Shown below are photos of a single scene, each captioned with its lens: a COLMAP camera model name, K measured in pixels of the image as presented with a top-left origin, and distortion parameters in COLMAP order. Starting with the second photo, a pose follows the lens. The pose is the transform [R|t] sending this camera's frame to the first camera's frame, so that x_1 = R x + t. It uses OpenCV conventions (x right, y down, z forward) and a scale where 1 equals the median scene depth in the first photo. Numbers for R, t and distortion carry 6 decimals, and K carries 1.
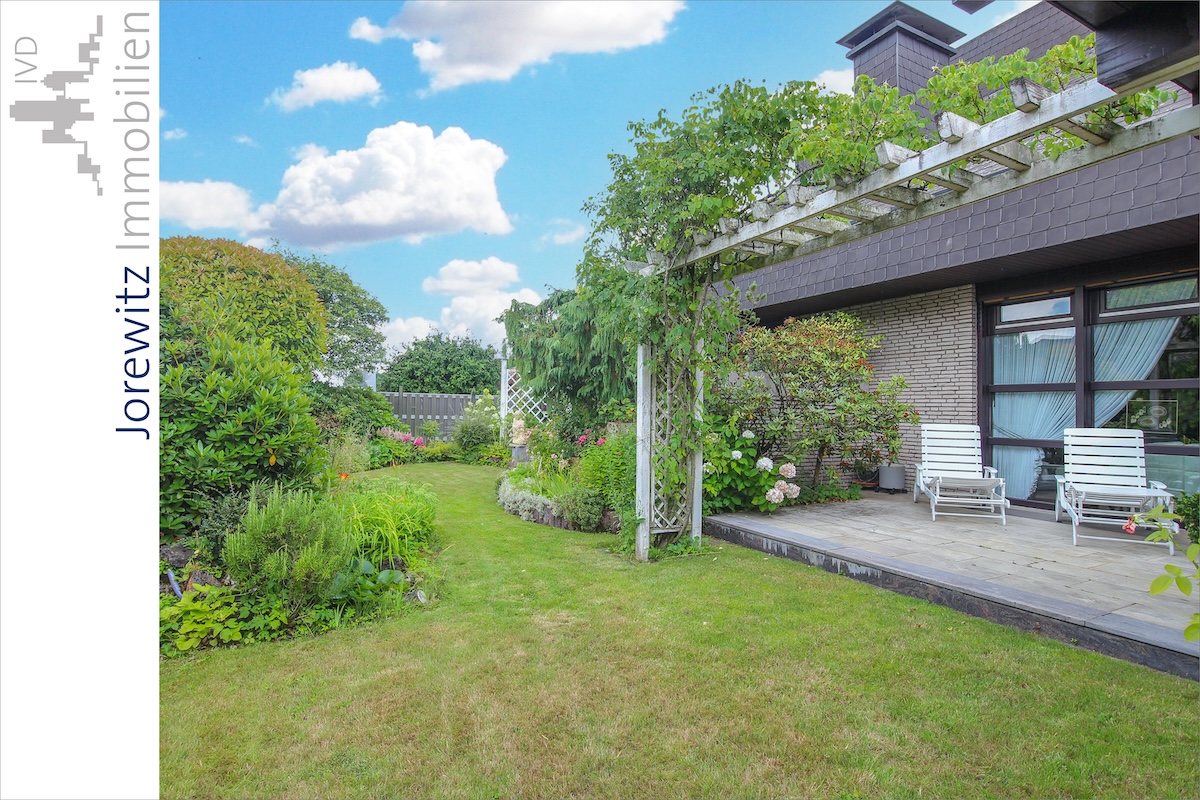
lens RADIAL K [[594.0, 0, 600.6], [0, 594.0, 400.1], [0, 0, 1]] dist [0.002700, 0.000554]
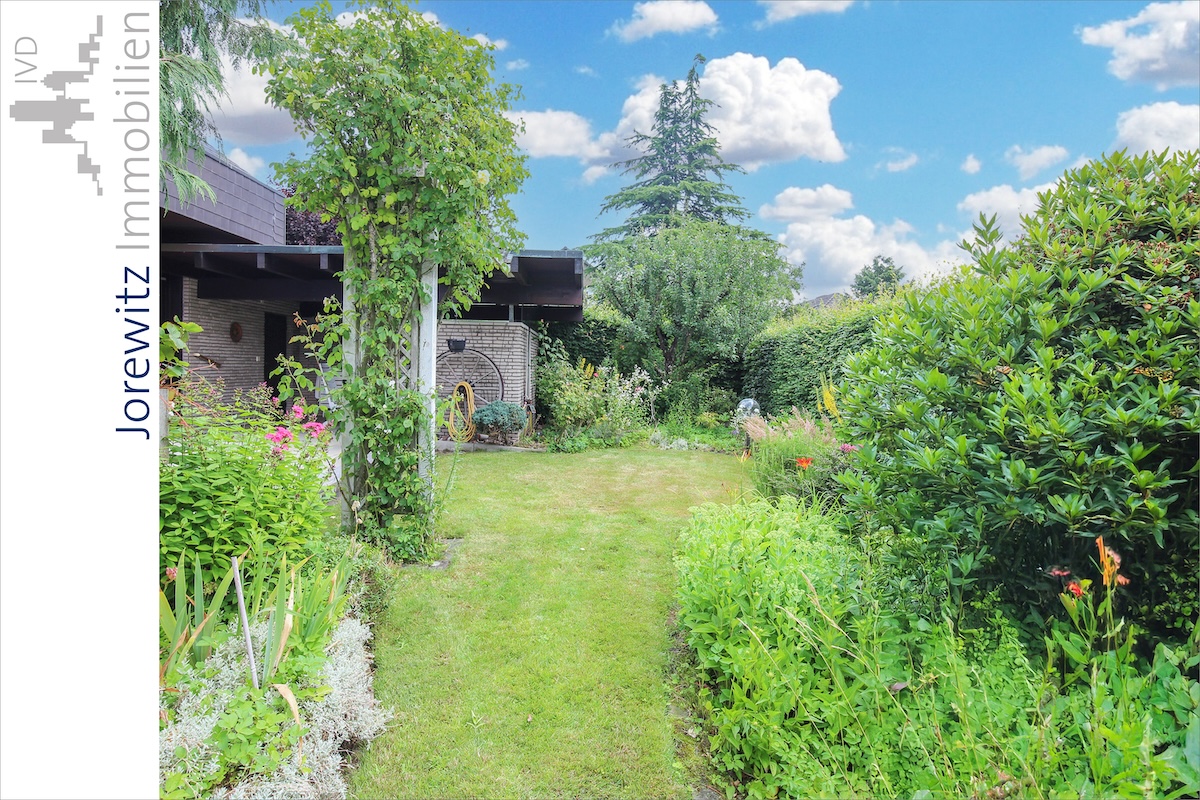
lens RADIAL K [[594.0, 0, 601.1], [0, 594.0, 398.9], [0, 0, 1]] dist [0.002700, 0.000554]
pose [[0.999981, -0.001350, 0.005933, -0.578462], [0.001368, 0.999994, -0.003133, 0.131837], [-0.005929, 0.003141, 0.999977, -0.022030]]
